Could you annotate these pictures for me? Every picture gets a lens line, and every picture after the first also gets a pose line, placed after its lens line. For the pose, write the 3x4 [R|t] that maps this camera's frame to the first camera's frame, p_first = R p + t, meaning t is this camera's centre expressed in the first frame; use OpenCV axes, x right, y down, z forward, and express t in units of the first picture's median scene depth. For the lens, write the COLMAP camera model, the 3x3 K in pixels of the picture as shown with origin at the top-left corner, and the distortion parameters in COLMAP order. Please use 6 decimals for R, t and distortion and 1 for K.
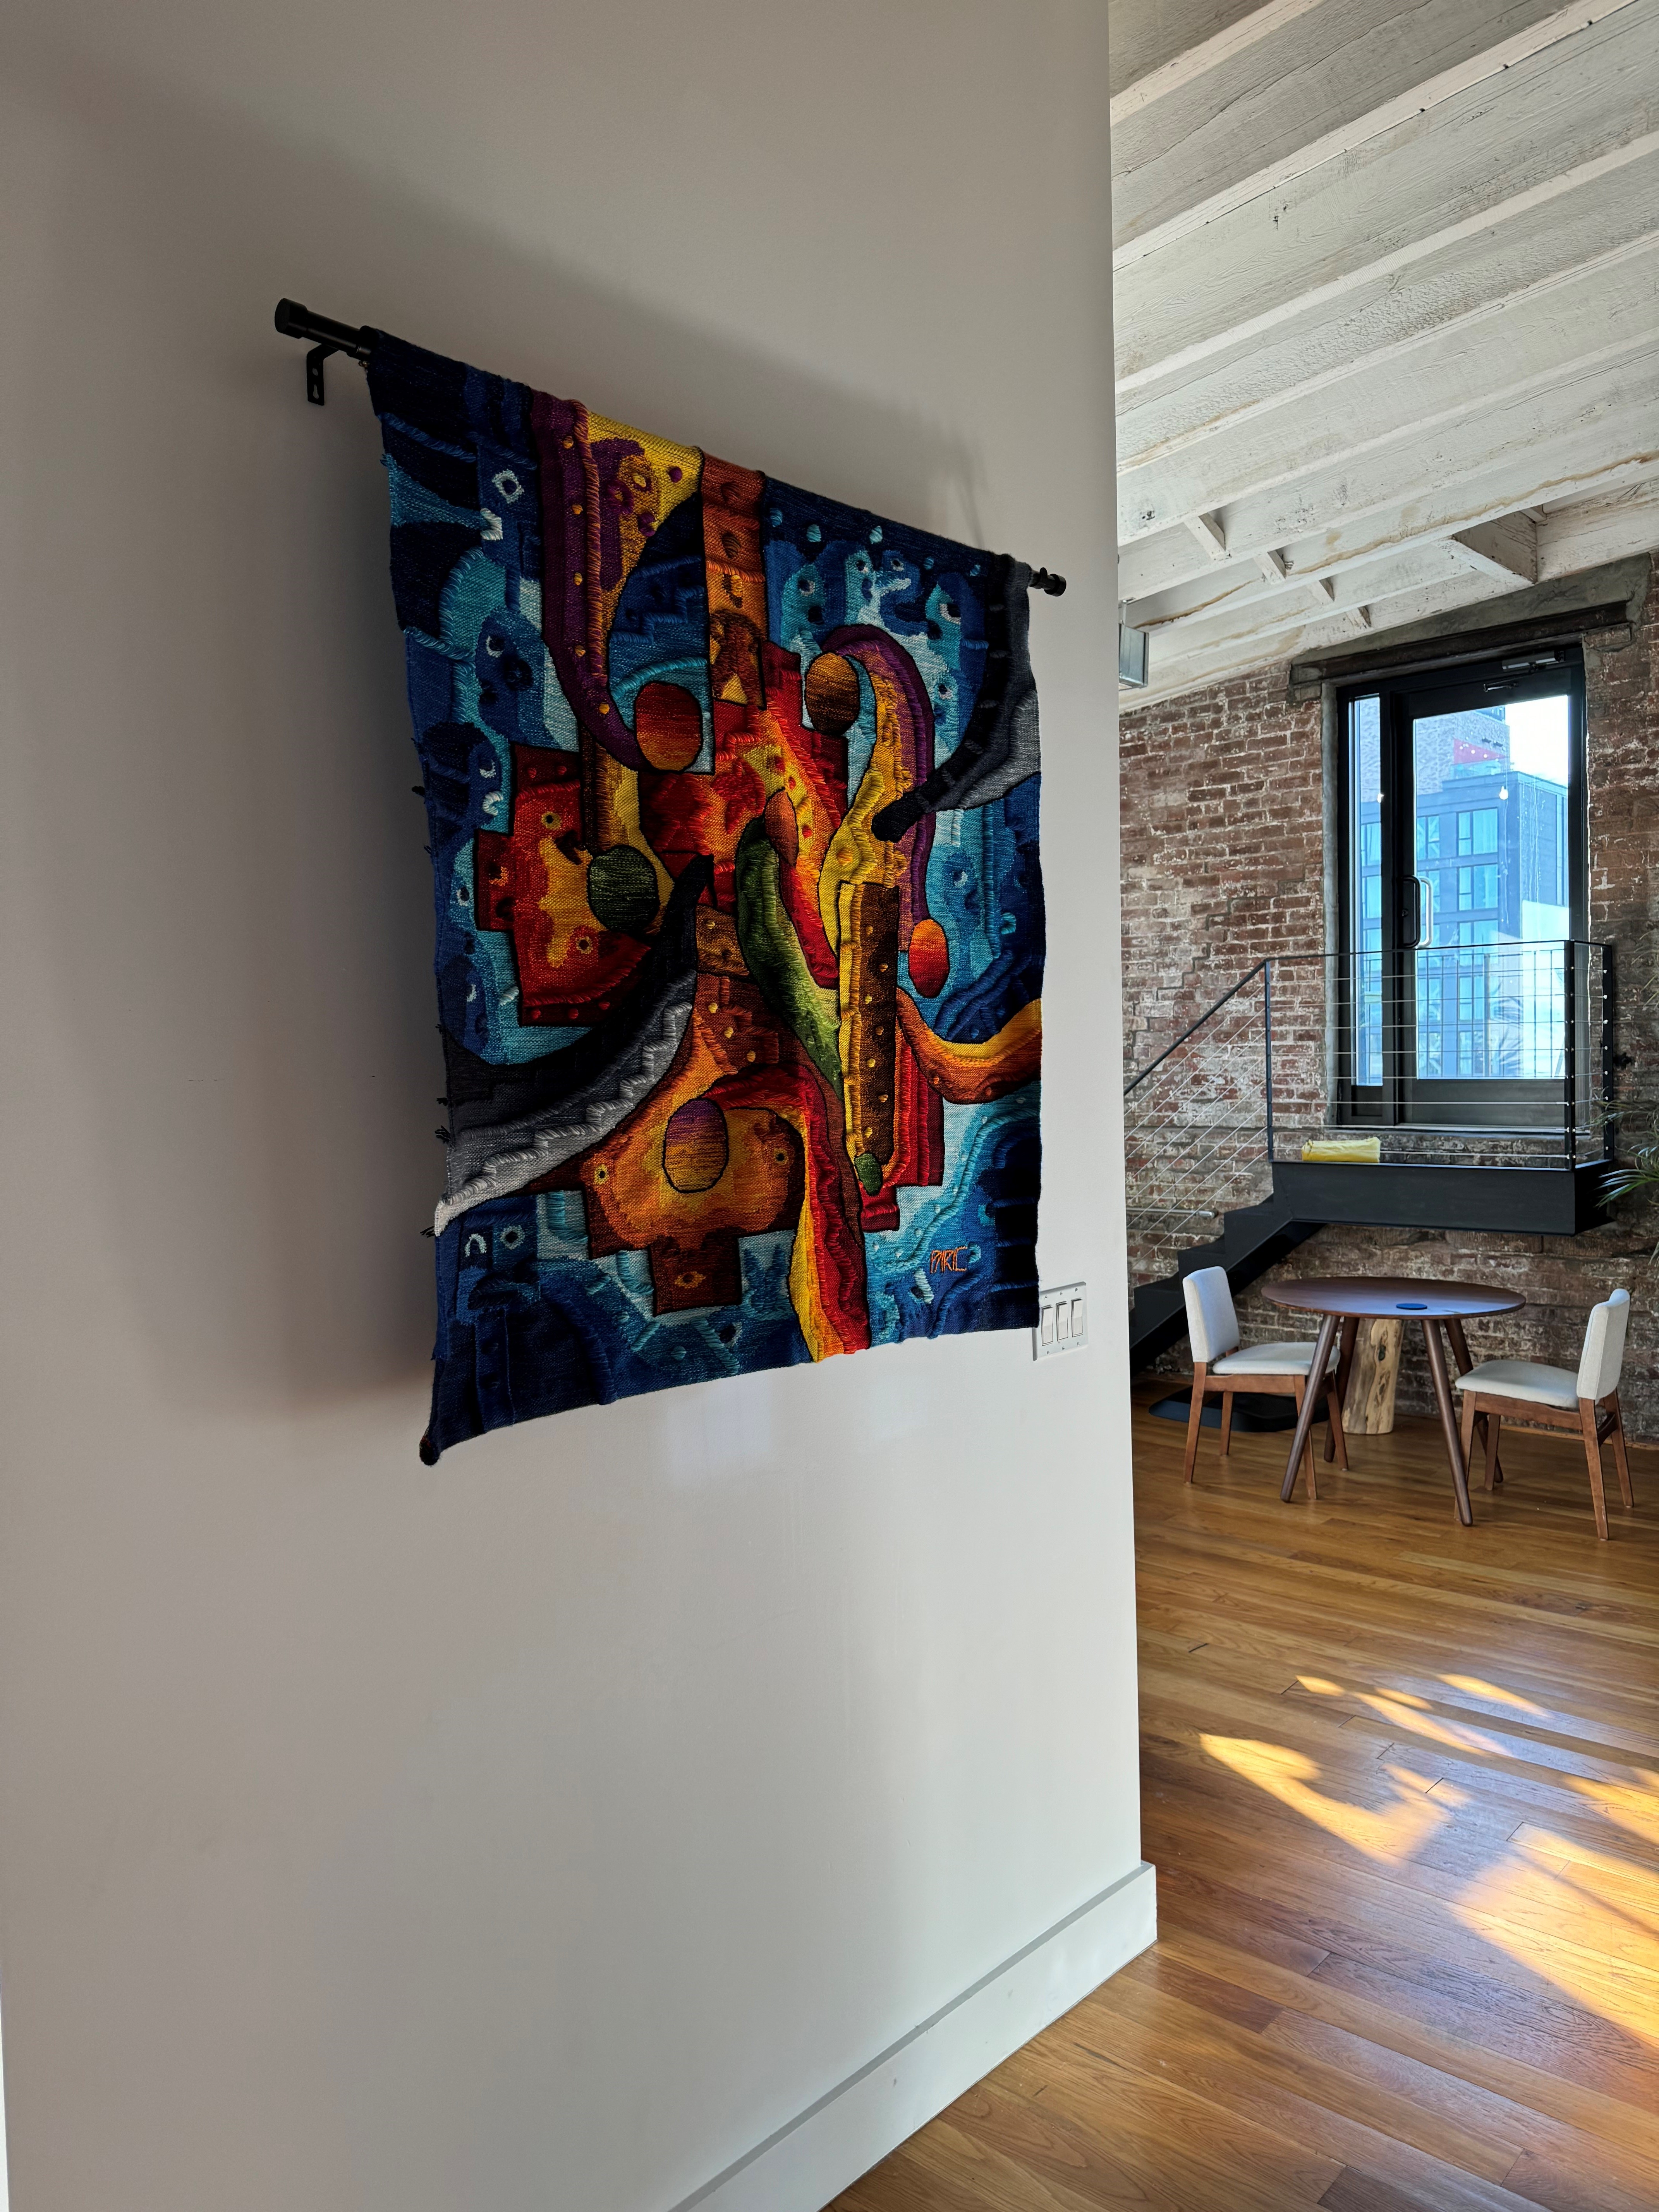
lens RADIAL K [[1569.3, 0, 837.1], [0, 1569.3, 1115.6], [0, 0, 1]] dist [0.044447, -0.051479]
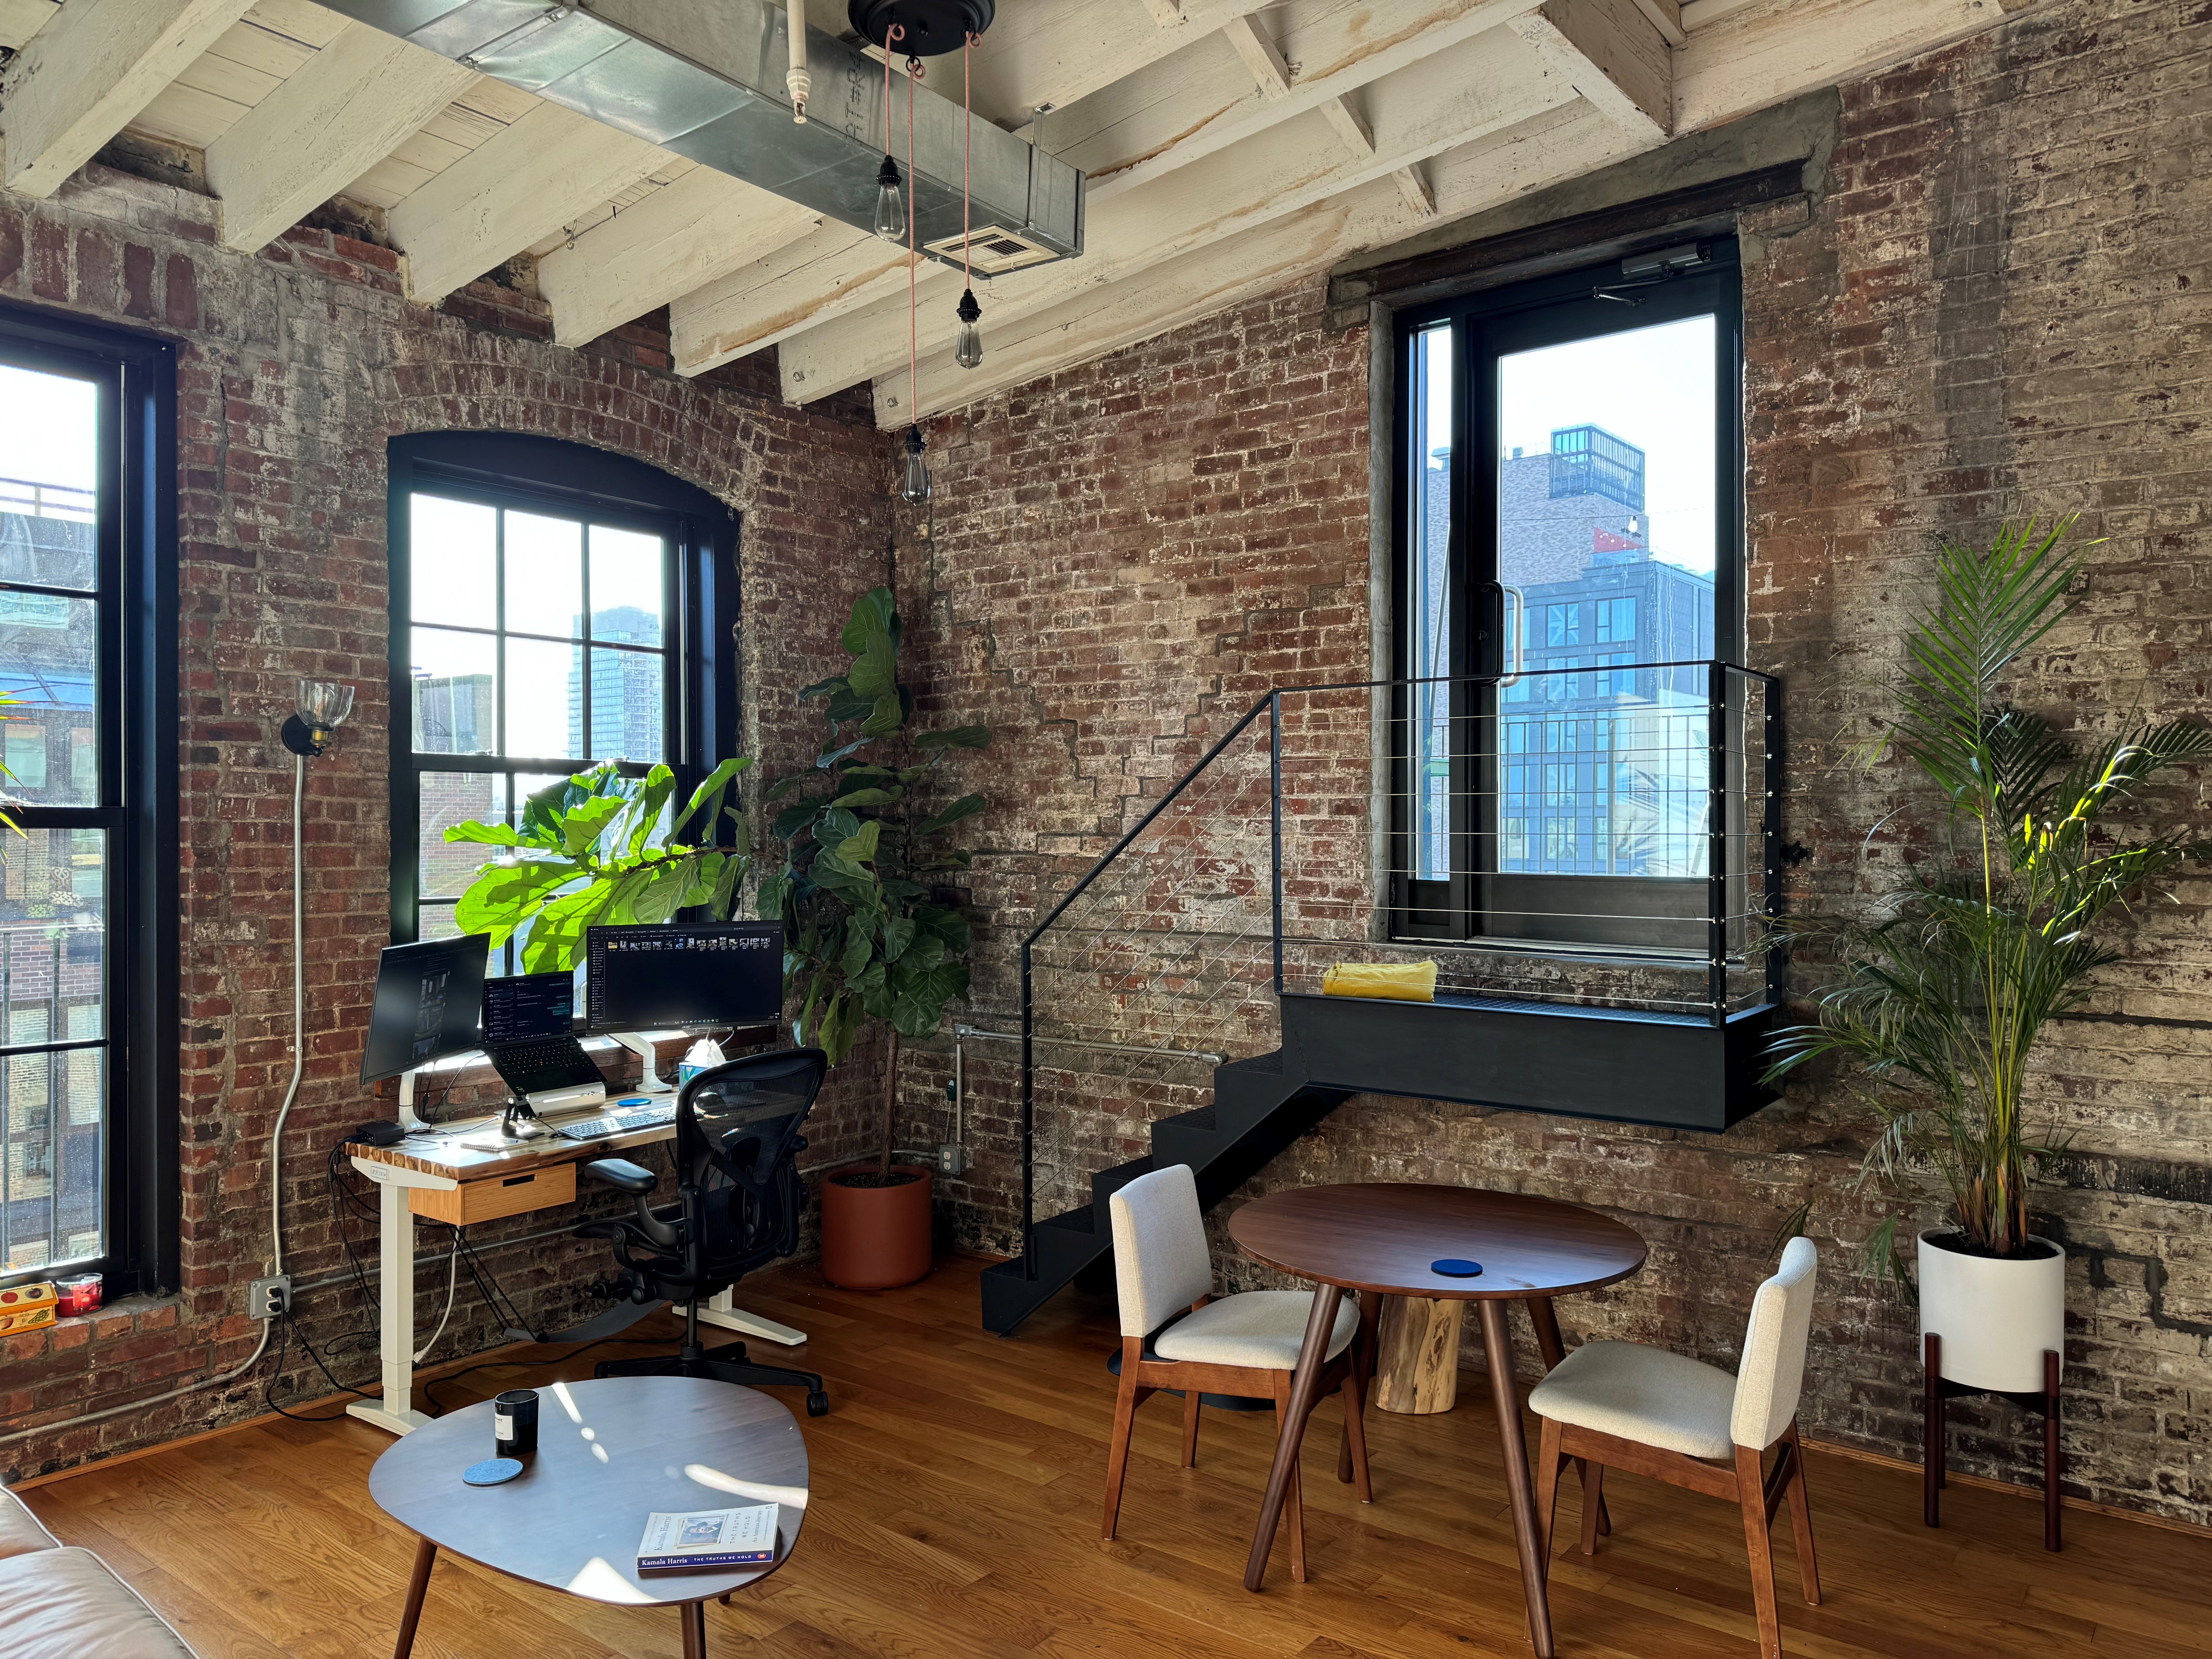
lens RADIAL K [[1569.3, 0, 1092.2], [0, 1569.3, 838.7], [0, 0, 1]] dist [0.044447, -0.051479]
pose [[0.997715, 0.018267, 0.065047, 0.153981], [-0.016348, 0.999419, -0.029906, -0.015678], [-0.065555, 0.028775, 0.997434, 0.344640]]
